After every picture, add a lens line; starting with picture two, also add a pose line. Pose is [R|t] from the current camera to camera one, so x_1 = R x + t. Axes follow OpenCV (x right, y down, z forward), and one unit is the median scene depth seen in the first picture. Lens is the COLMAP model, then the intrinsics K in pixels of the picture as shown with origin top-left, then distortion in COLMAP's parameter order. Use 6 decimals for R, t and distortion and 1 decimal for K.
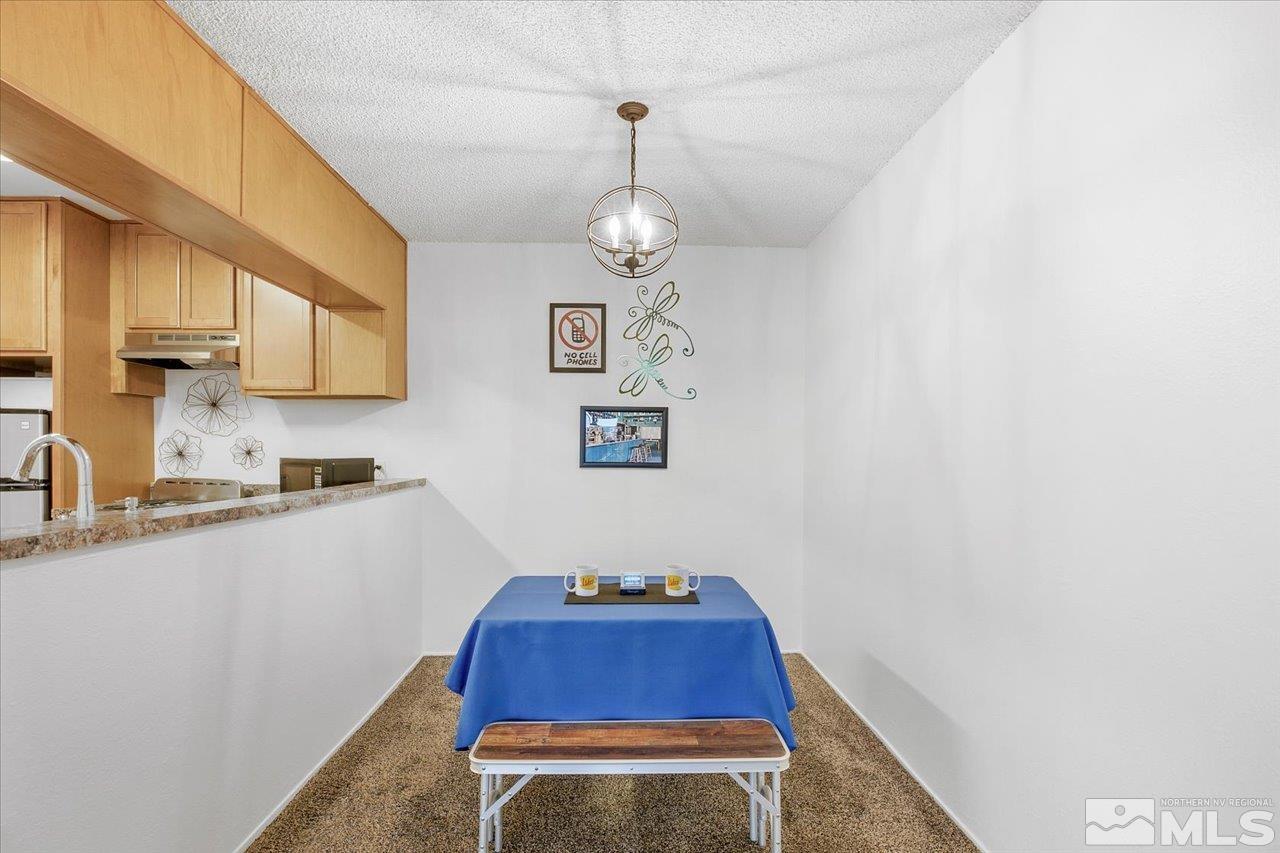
lens RADIAL K [[601.3, 0, 636.9], [0, 601.3, 463.3], [0, 0, 1]] dist [-0.037347, 0.008156]
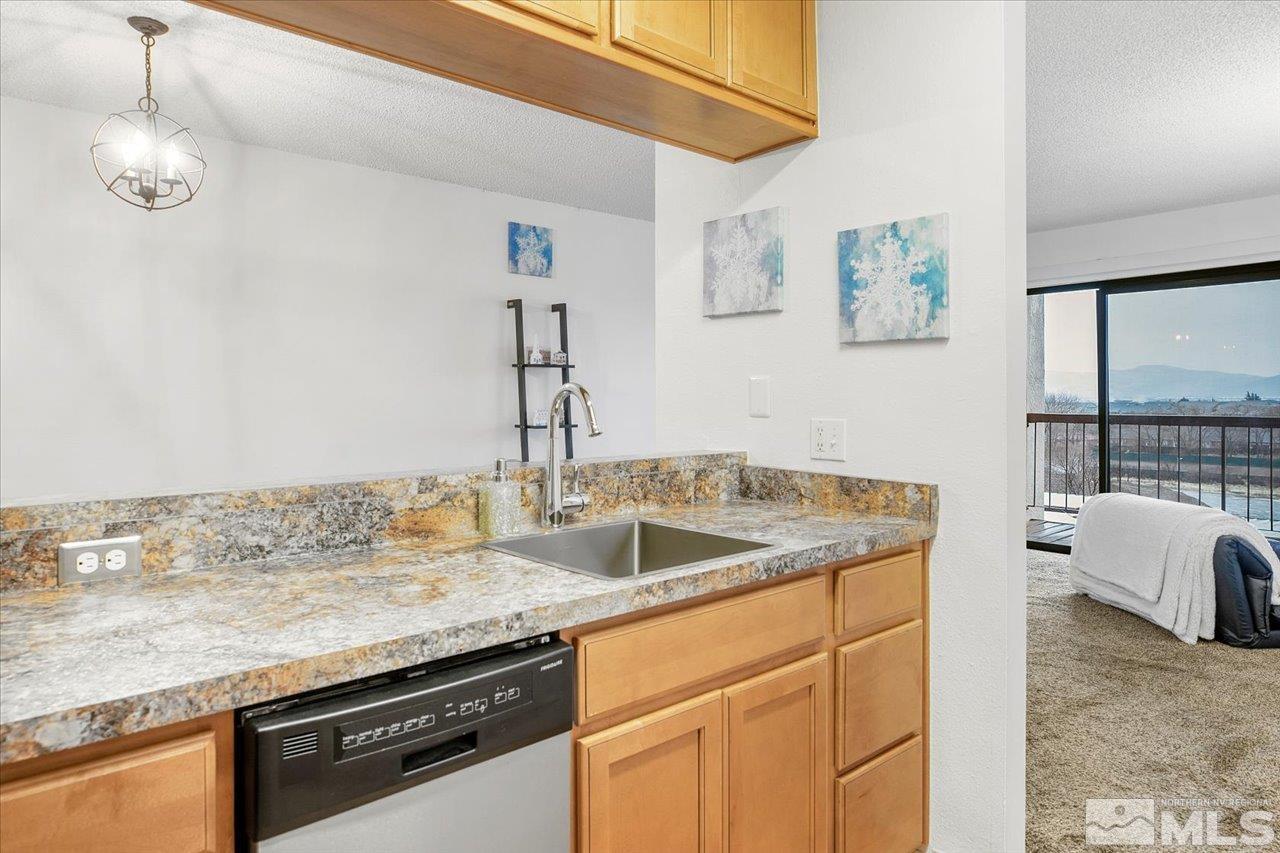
lens RADIAL K [[772.5, 0, 636.0], [0, 772.5, 399.6], [0, 0, 1]] dist [-0.009749, 0.007136]
pose [[-0.622987, -0.006732, 0.782203, -0.979743], [0.014358, 0.999696, 0.020039, -0.023618], [-0.782101, 0.023715, -0.622701, 0.815351]]
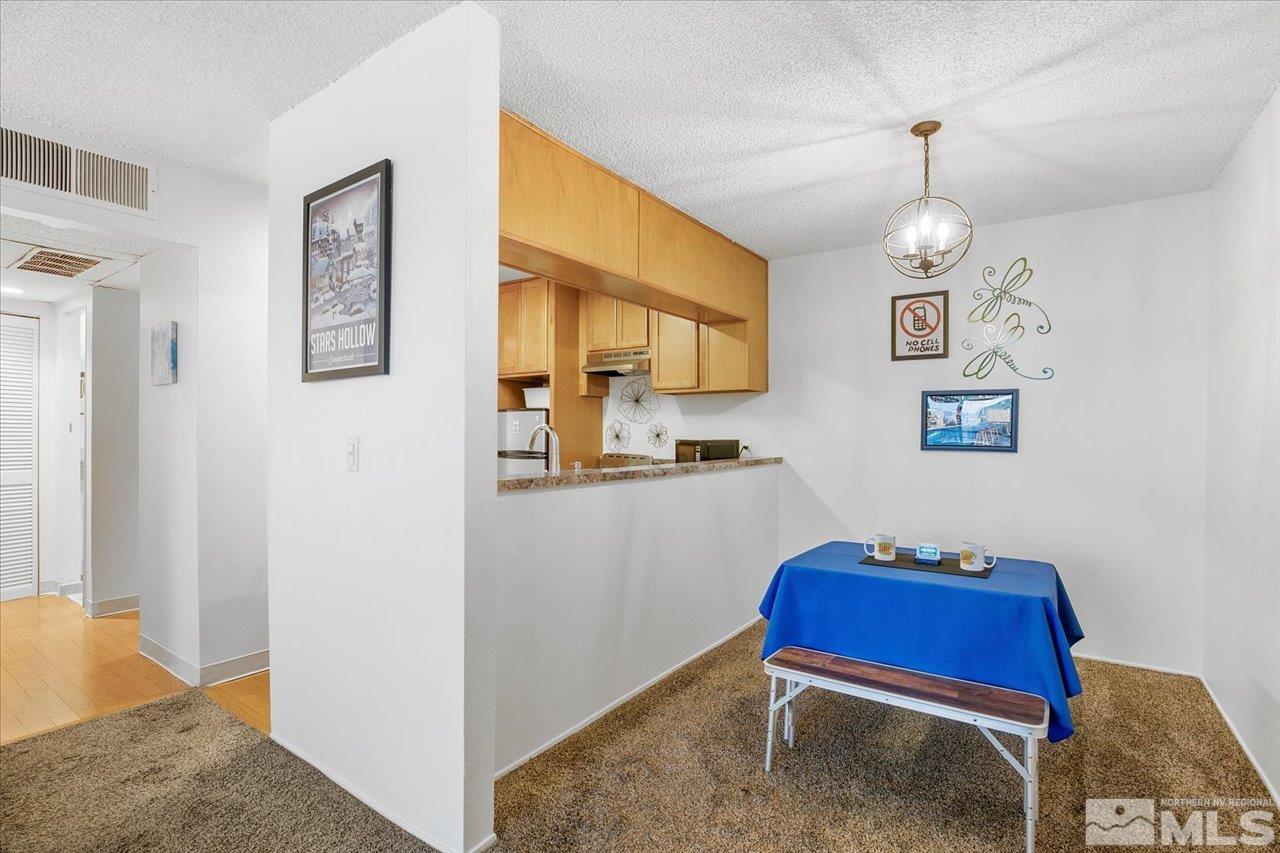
lens RADIAL K [[601.3, 0, 650.5], [0, 601.3, 441.2], [0, 0, 1]] dist [-0.037347, 0.008156]
pose [[0.805293, 0.006311, -0.592843, 0.166599], [-0.012121, 0.999910, -0.005820, 0.003762], [0.592753, 0.011873, 0.805297, -0.132509]]
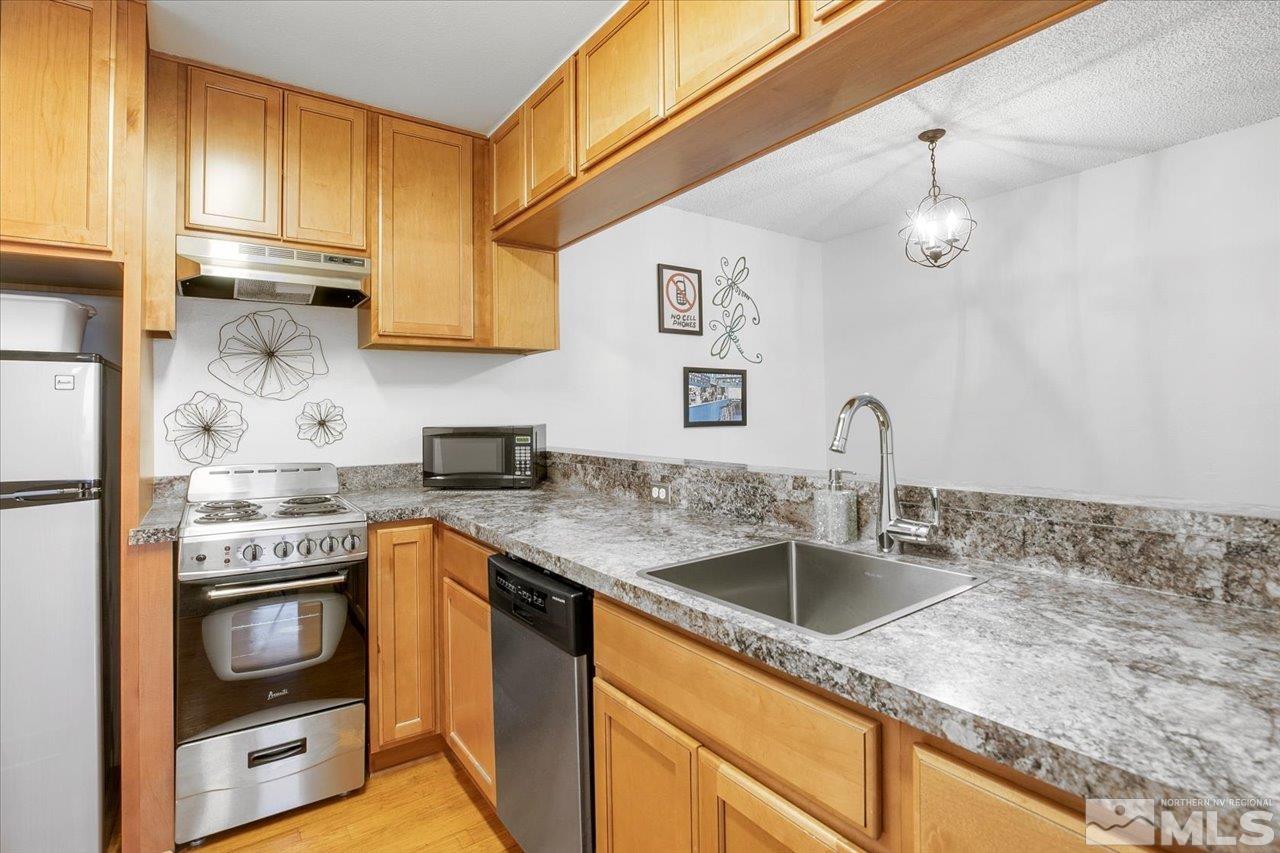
lens RADIAL K [[601.3, 0, 644.7], [0, 601.3, 399.4], [0, 0, 1]] dist [-0.037347, 0.008156]
pose [[0.830554, -0.010536, 0.556839, -0.845172], [0.033668, 0.998942, -0.031316, -0.013157], [-0.555920, 0.044757, 0.830030, 0.230096]]
